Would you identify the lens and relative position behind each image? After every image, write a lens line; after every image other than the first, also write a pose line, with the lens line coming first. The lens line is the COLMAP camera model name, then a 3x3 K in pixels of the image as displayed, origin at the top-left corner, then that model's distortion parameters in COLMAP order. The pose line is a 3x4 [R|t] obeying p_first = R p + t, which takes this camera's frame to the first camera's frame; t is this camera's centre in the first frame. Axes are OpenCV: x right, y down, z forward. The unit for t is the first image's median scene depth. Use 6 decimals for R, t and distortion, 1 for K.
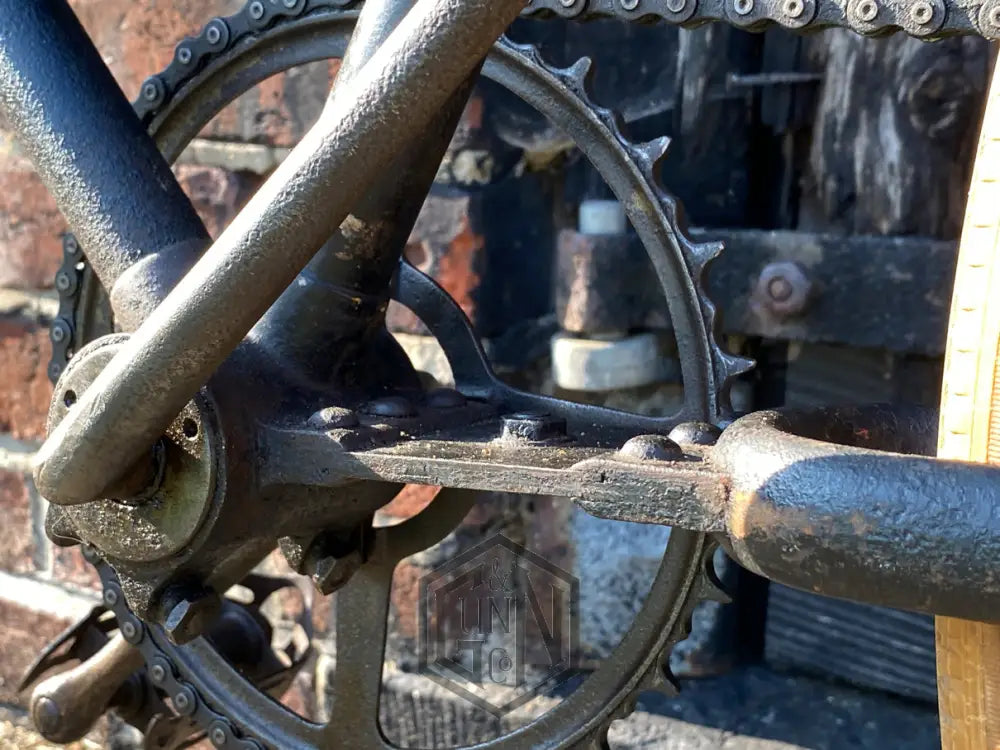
lens RADIAL K [[1514.7, 0, 447.9], [0, 1514.7, 389.0], [0, 0, 1]] dist [0.206115, -0.741877]
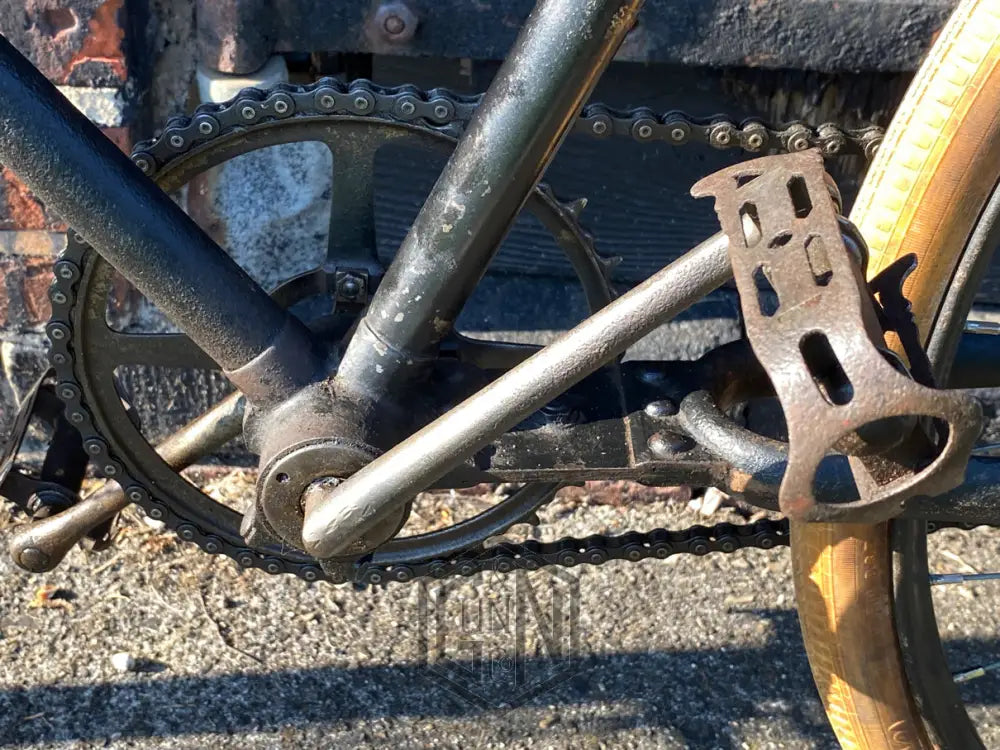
lens RADIAL K [[1526.0, 0, 467.0], [0, 1526.0, 370.9], [0, 0, 1]] dist [0.224939, -0.845093]
pose [[0.841187, -0.307054, 0.445109, -0.568098], [0.068959, 0.877335, 0.474899, -0.610431], [-0.536329, -0.368784, 0.759177, -0.150629]]
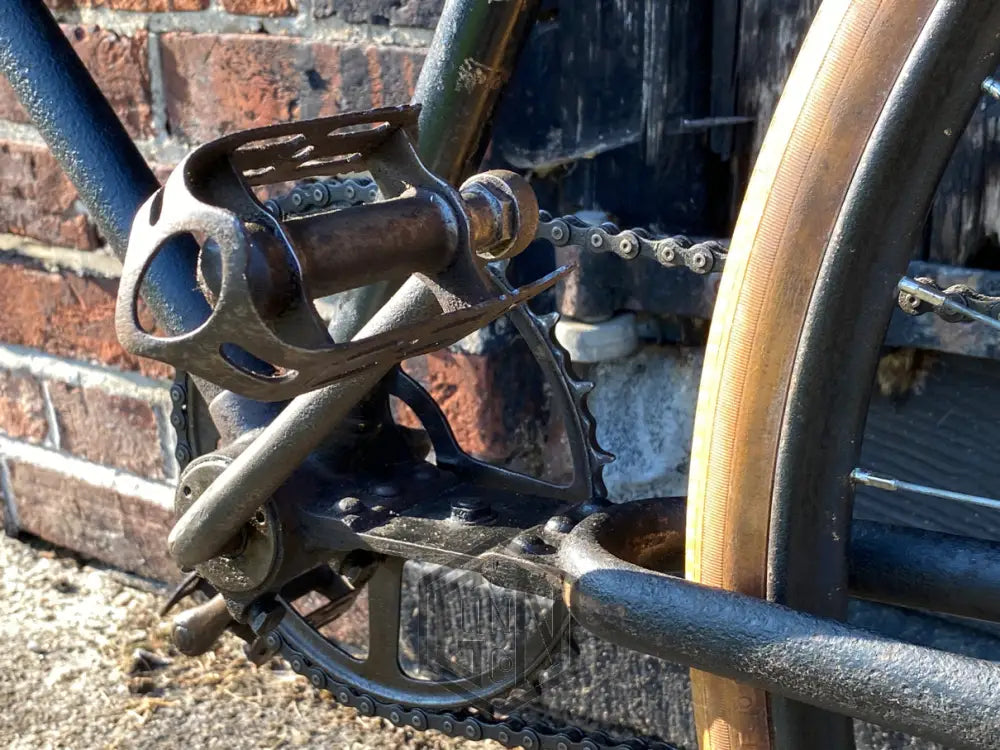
lens RADIAL K [[1514.7, 0, 447.9], [0, 1514.7, 389.0], [0, 0, 1]] dist [0.206115, -0.741877]
pose [[0.997043, -0.023316, -0.073219, 0.115218], [0.033233, 0.989972, 0.137298, -0.243456], [0.069283, -0.139326, 0.987820, -0.433696]]
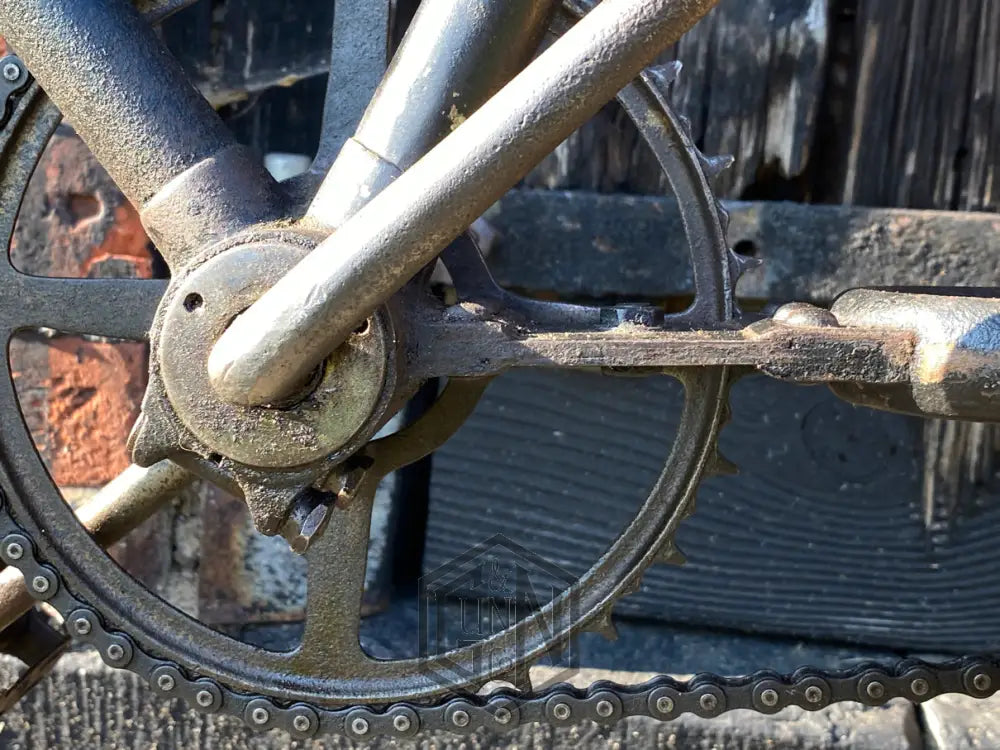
lens RADIAL K [[1516.8, 0, 470.2], [0, 1516.8, 353.6], [0, 0, 1]] dist [0.210951, -0.784024]
pose [[0.886096, -0.034362, 0.462227, -0.414915], [0.045642, 0.998870, -0.013240, 0.045473], [-0.461249, 0.032829, 0.886663, 0.067623]]
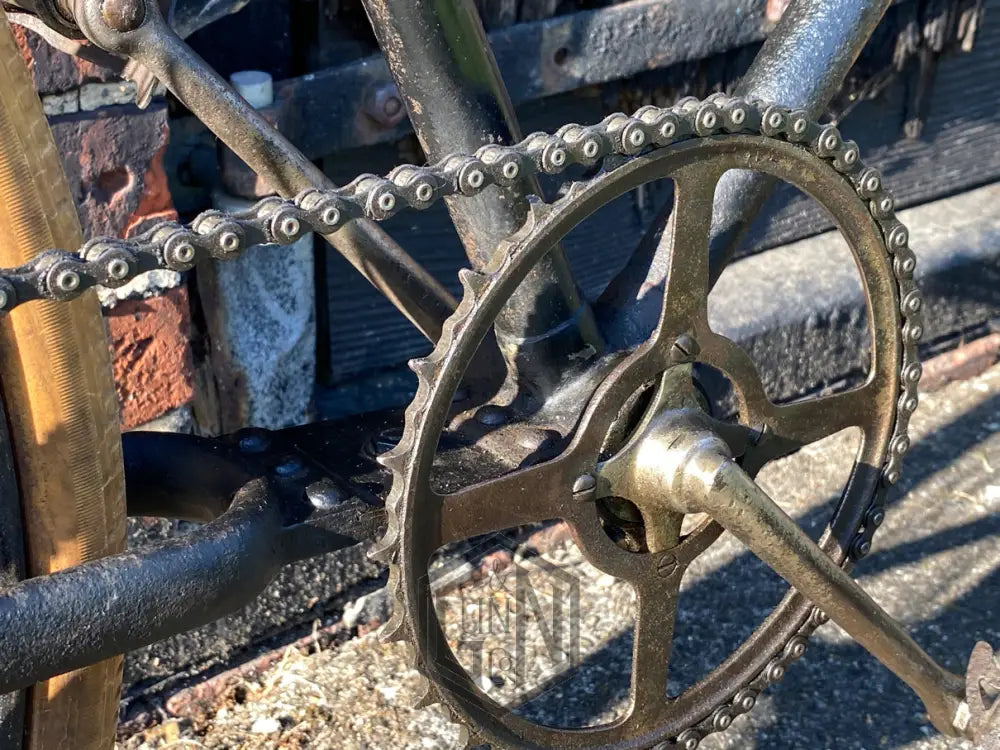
lens RADIAL K [[1526.0, 0, 467.0], [0, 1526.0, 370.9], [0, 0, 1]] dist [0.224939, -0.845093]
pose [[0.351222, -0.453173, 0.819315, -1.328022], [0.198852, 0.891204, 0.407692, -0.554283], [-0.914932, 0.019732, 0.403125, 0.640700]]
